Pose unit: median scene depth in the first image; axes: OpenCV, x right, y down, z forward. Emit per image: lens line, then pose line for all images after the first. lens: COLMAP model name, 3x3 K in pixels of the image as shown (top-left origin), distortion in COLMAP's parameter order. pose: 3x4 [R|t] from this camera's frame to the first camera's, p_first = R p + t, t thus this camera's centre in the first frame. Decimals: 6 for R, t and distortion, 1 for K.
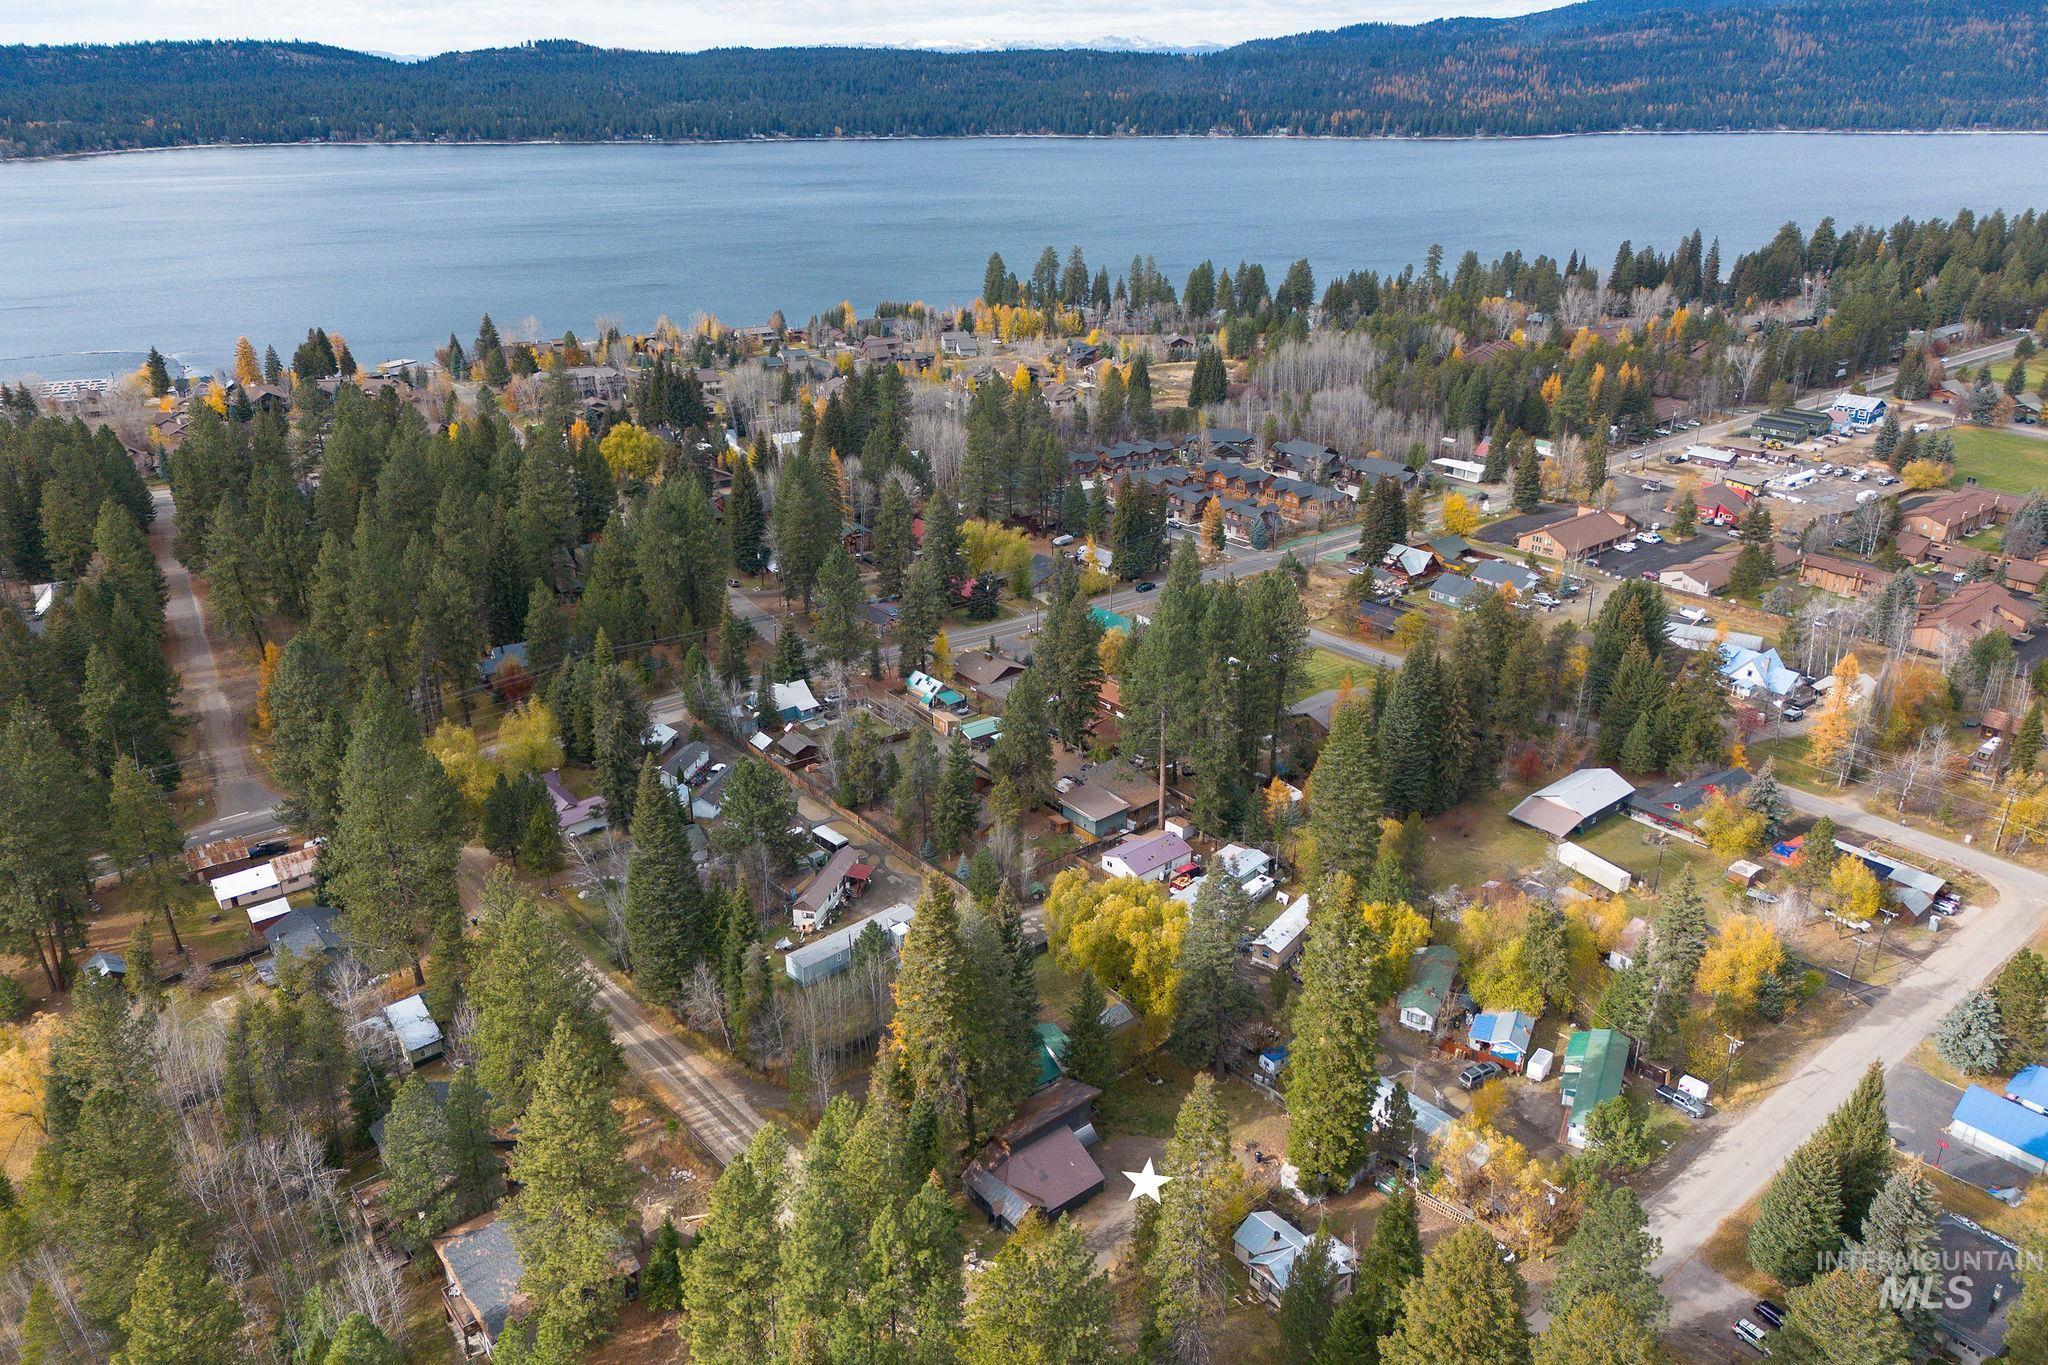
lens RADIAL K [[1436.8, 0, 1024.0], [0, 1436.8, 682.5], [0, 0, 1]] dist [0.070085, -0.053315]
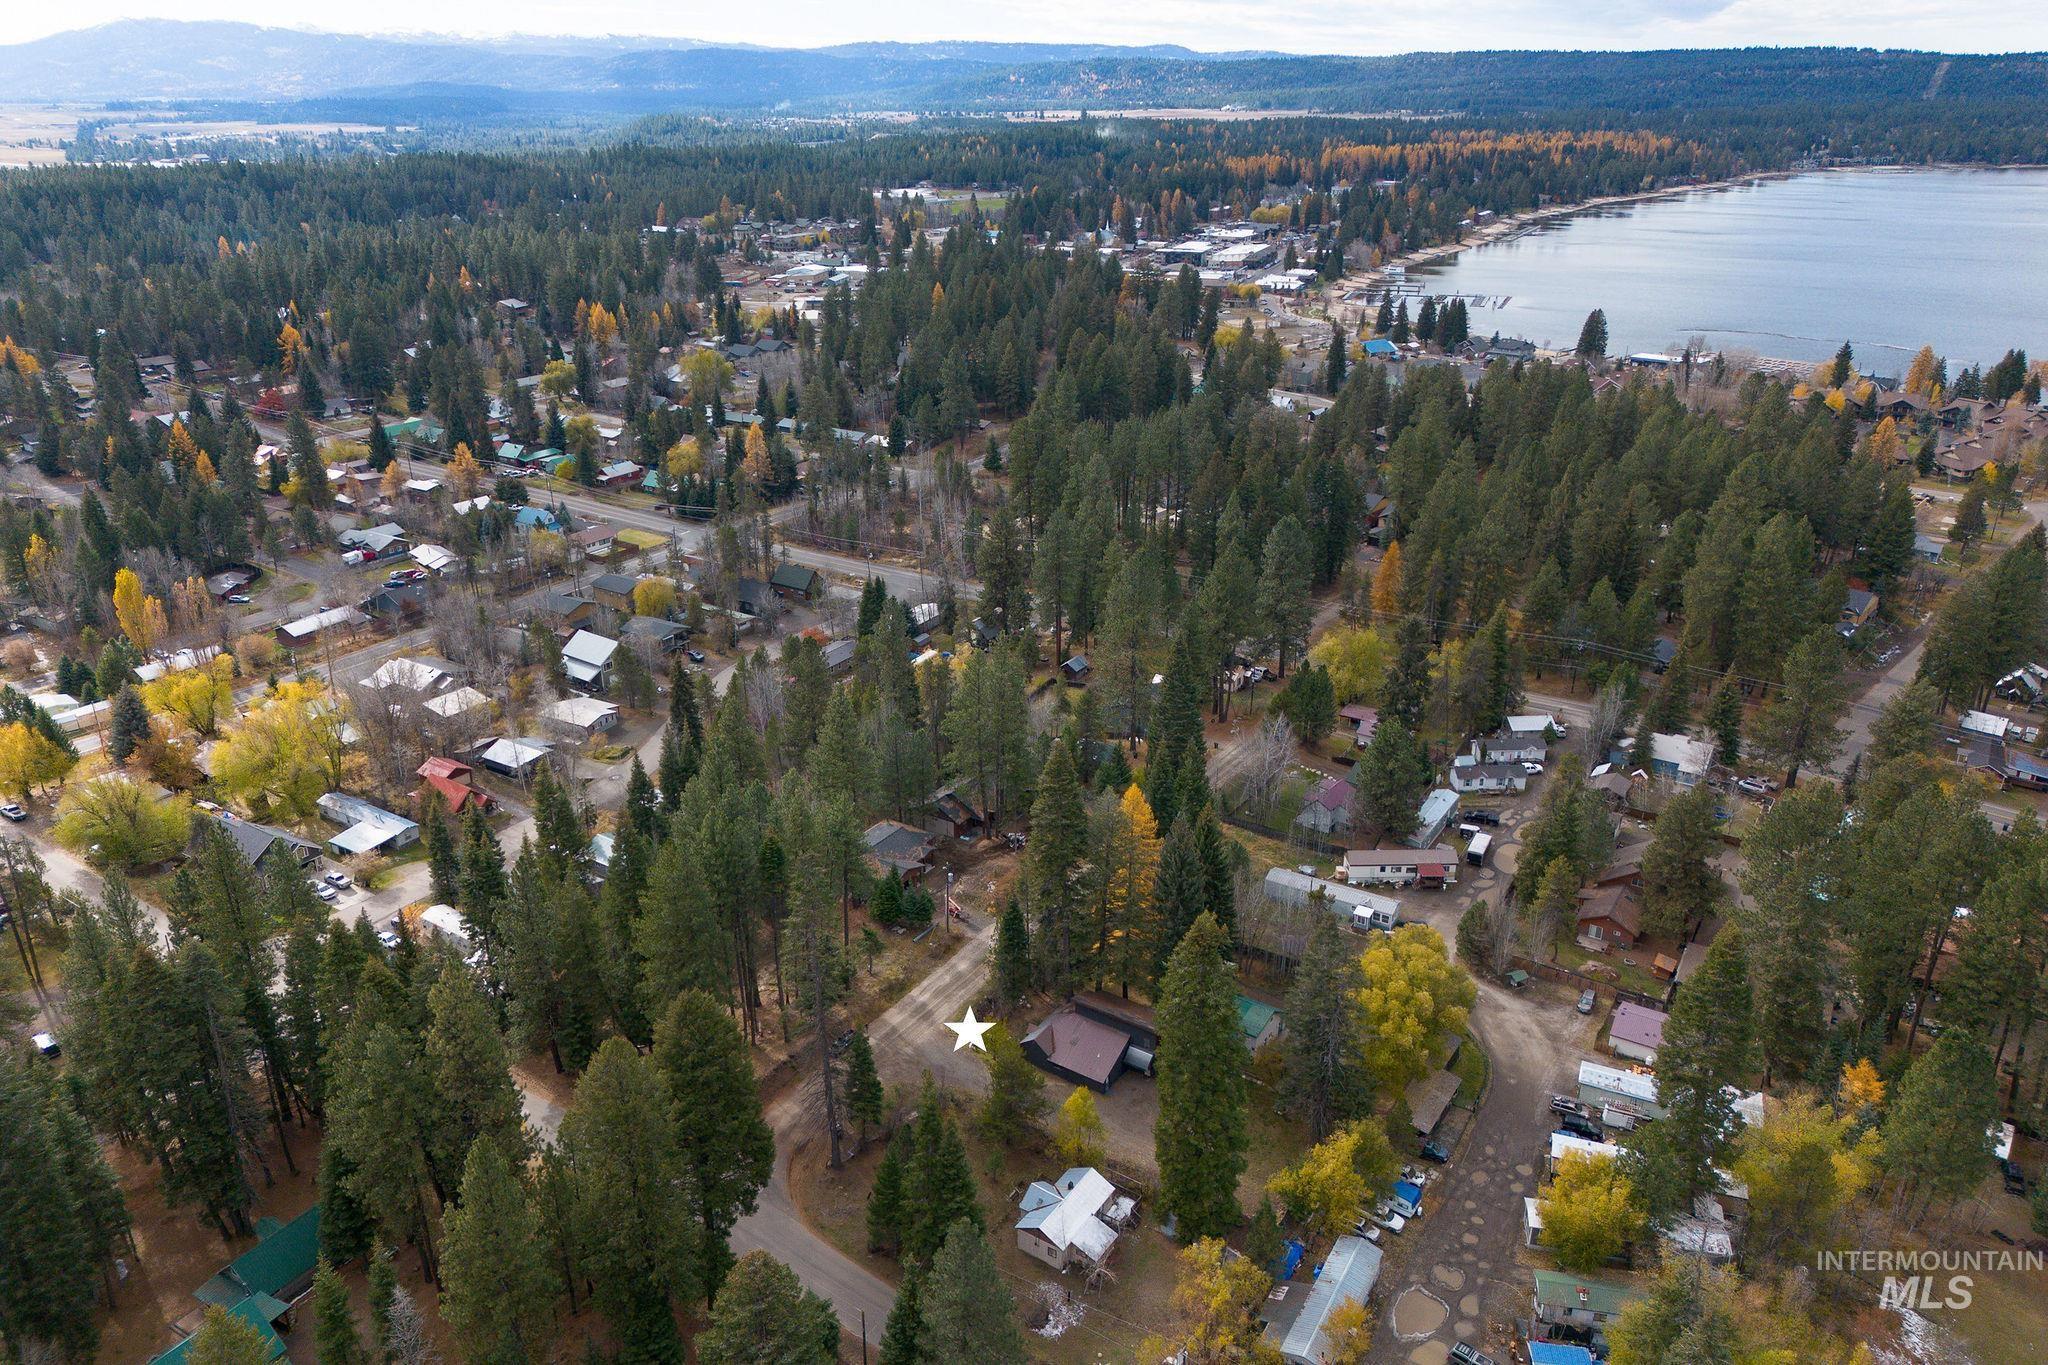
lens RADIAL K [[1436.8, 0, 1024.0], [0, 1436.8, 682.5], [0, 0, 1]] dist [0.070085, -0.053315]
pose [[0.303875, 0.367050, -0.879167, 0.281569], [-0.370597, 0.895666, 0.245845, -0.056918], [0.877678, 0.251110, 0.408198, 0.132671]]
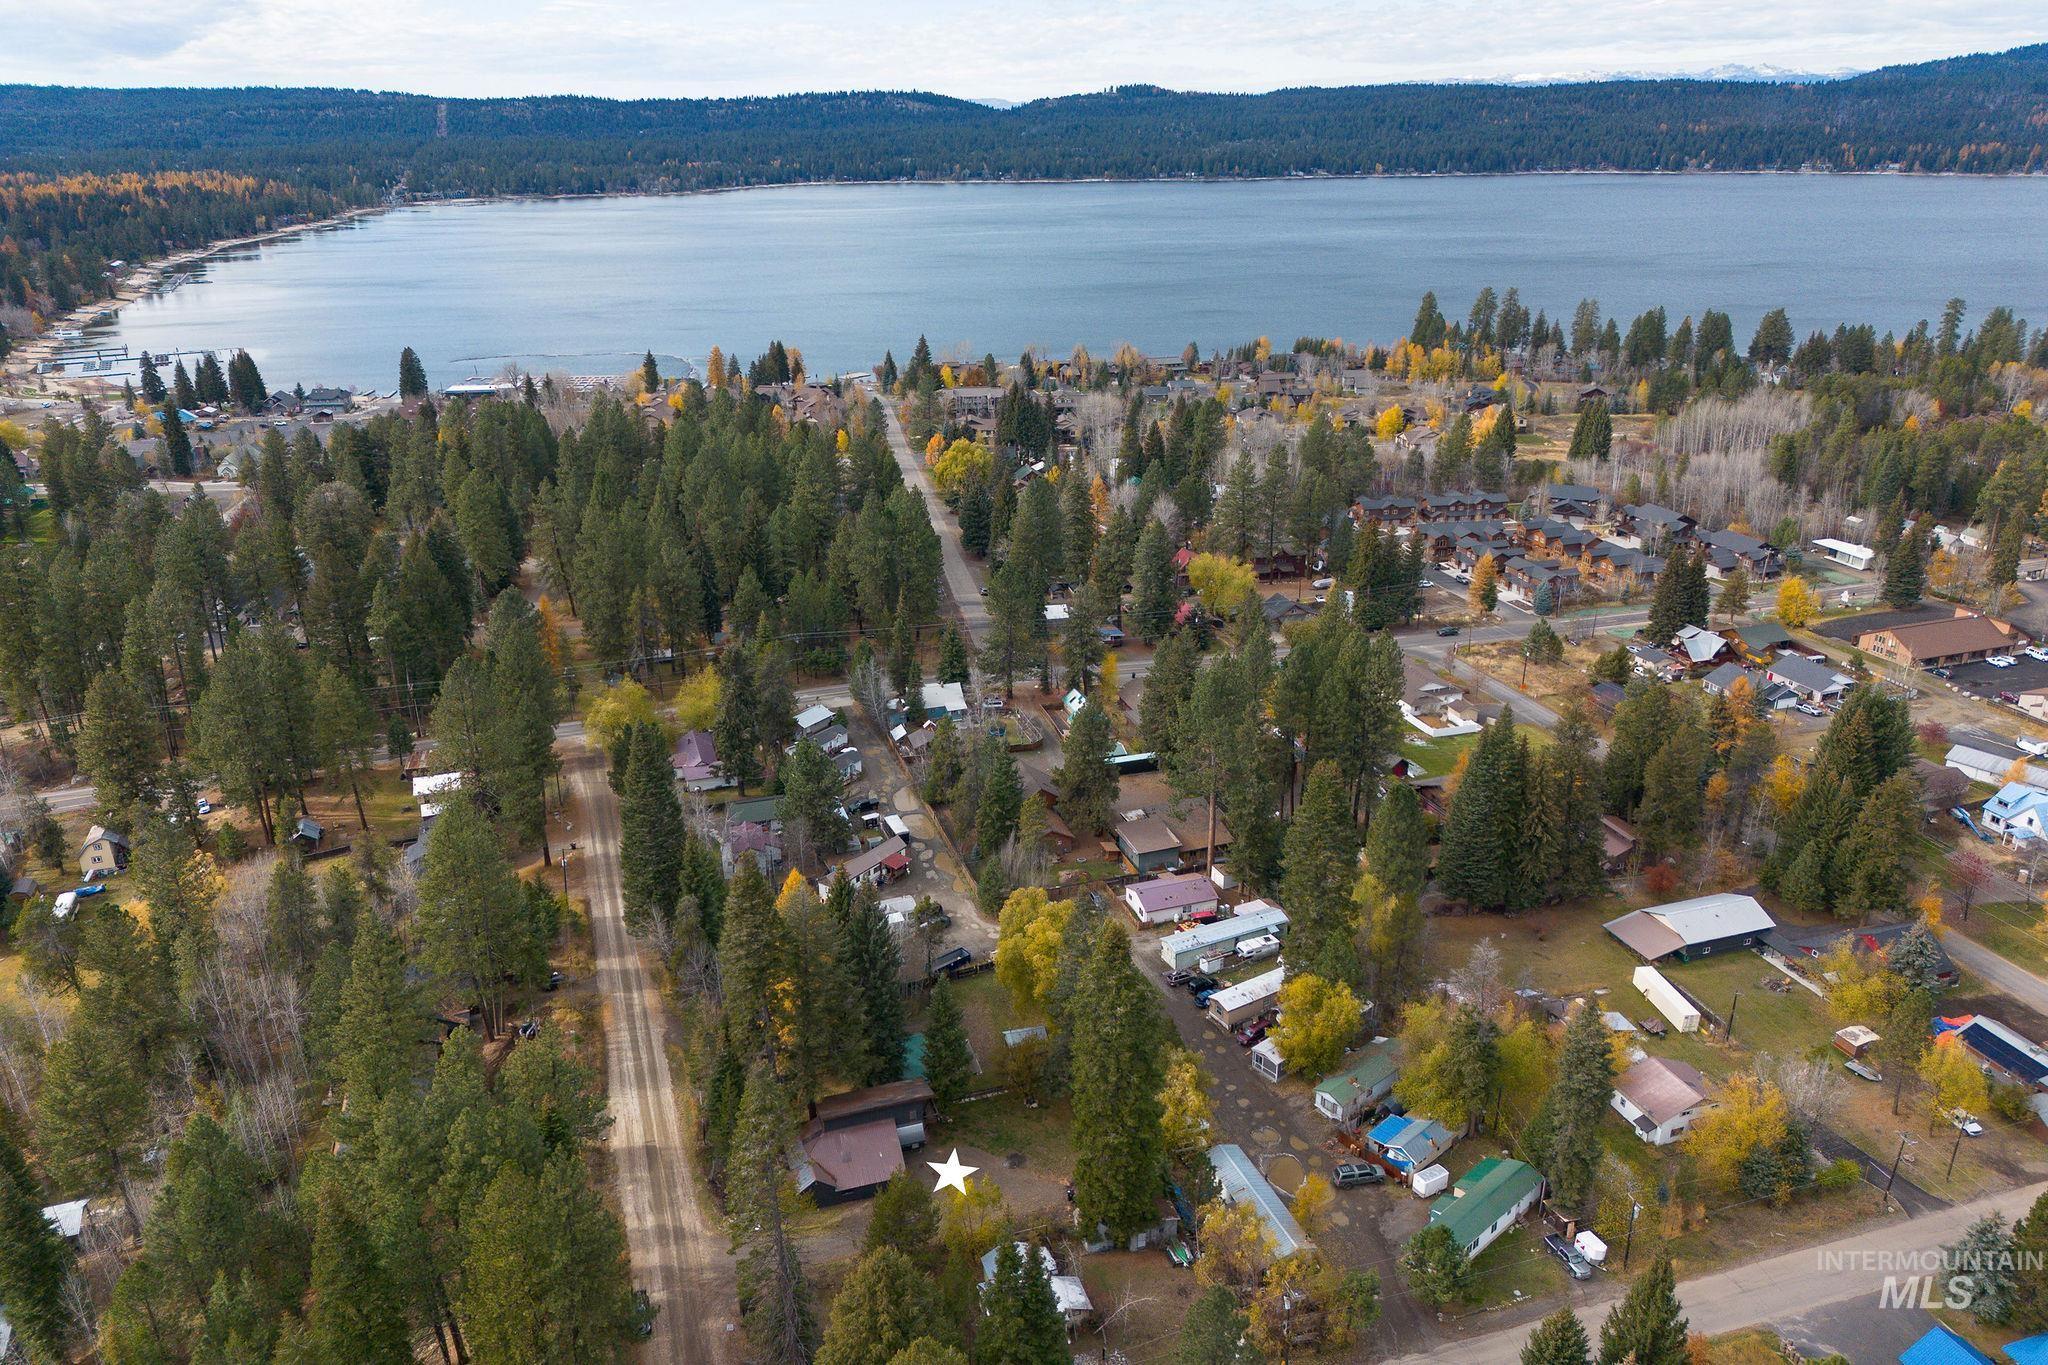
lens RADIAL K [[1423.9, 0, 1024.0], [0, 1423.9, 682.5], [0, 0, 1]] dist [0.062340, -0.040803]
pose [[0.933780, 0.126349, -0.334799, 0.135874], [-0.132778, 0.991139, 0.003716, -0.006935], [0.332302, 0.040984, 0.942282, 0.014875]]
